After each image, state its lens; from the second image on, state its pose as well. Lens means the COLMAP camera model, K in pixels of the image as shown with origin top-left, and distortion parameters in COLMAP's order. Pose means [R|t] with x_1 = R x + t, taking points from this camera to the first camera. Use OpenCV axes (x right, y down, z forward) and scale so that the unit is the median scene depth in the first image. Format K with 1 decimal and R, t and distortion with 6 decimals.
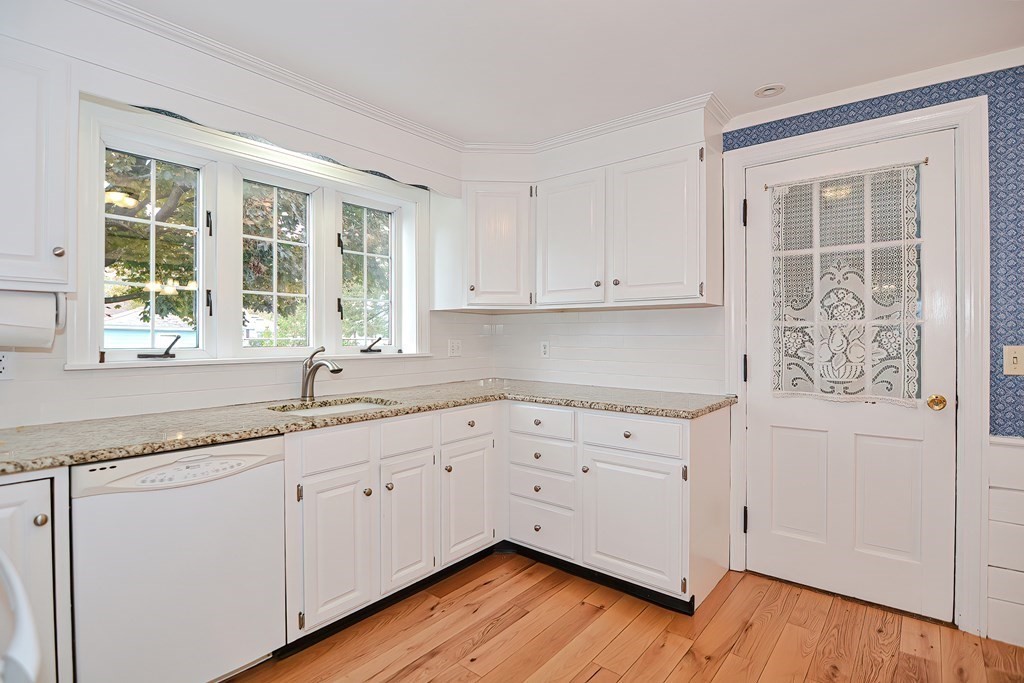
lens RADIAL K [[495.4, 0, 506.4], [0, 495.4, 339.3], [0, 0, 1]] dist [-0.005924, -0.009378]
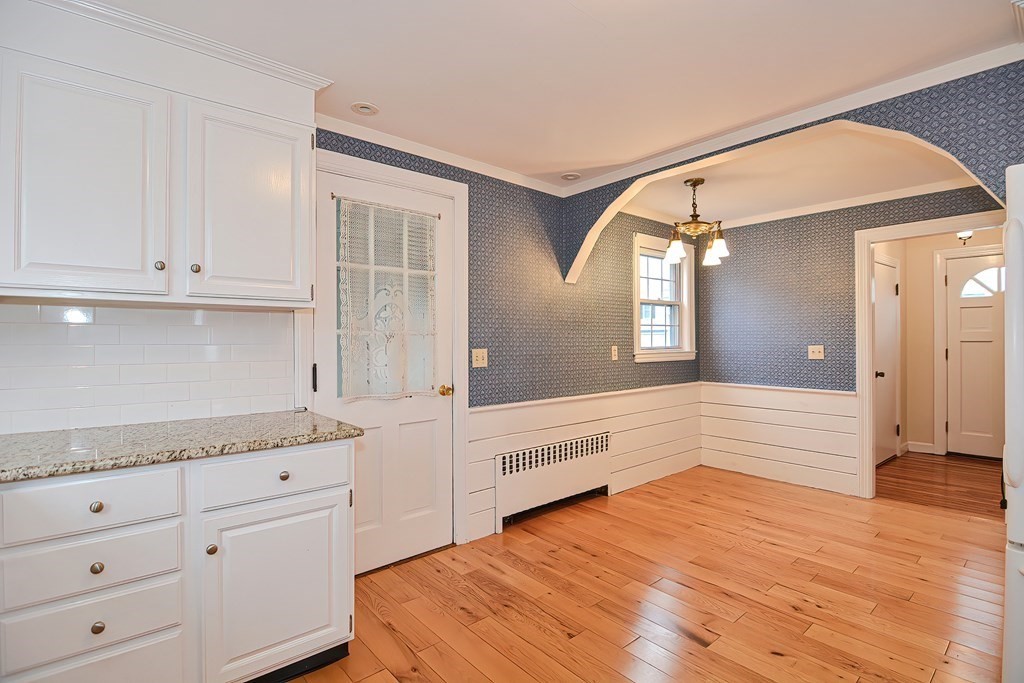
lens RADIAL K [[495.4, 0, 506.0], [0, 495.4, 336.3], [0, 0, 1]] dist [-0.005924, -0.009378]
pose [[0.171334, 0.004419, 0.985203, -0.443670], [0.006165, 0.999966, -0.005557, -0.015998], [-0.985194, 0.007026, 0.171301, 0.525624]]
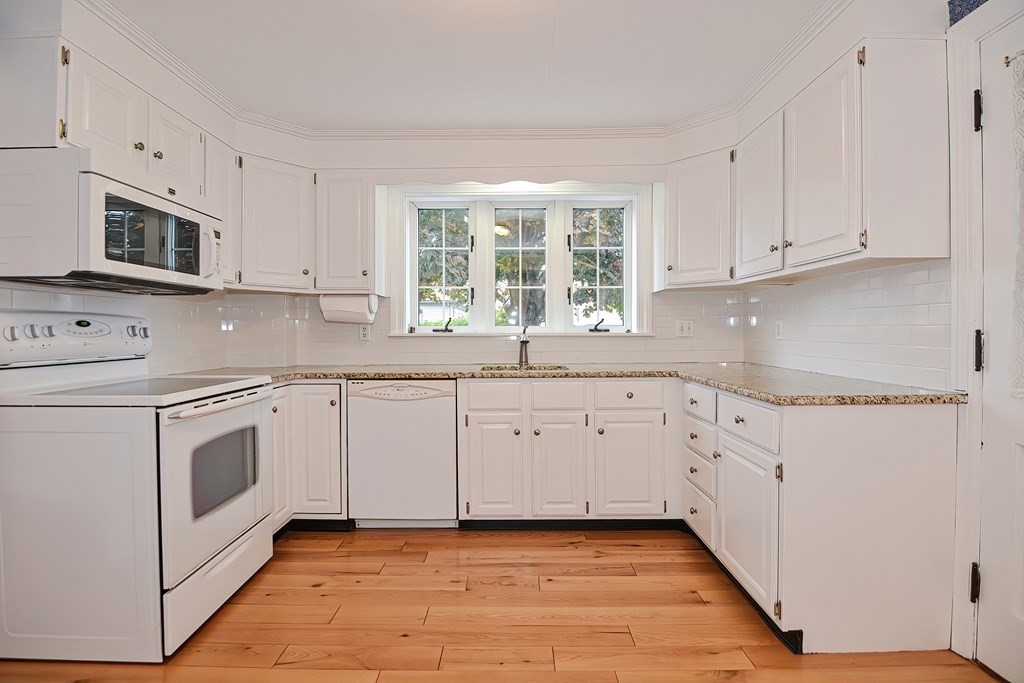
lens RADIAL K [[495.4, 0, 513.0], [0, 495.4, 336.2], [0, 0, 1]] dist [-0.005924, -0.009378]
pose [[0.635268, 0.005512, -0.772272, 0.666777], [-0.000098, 0.999975, 0.007056, 0.038803], [0.772291, -0.004406, 0.635253, 0.136747]]
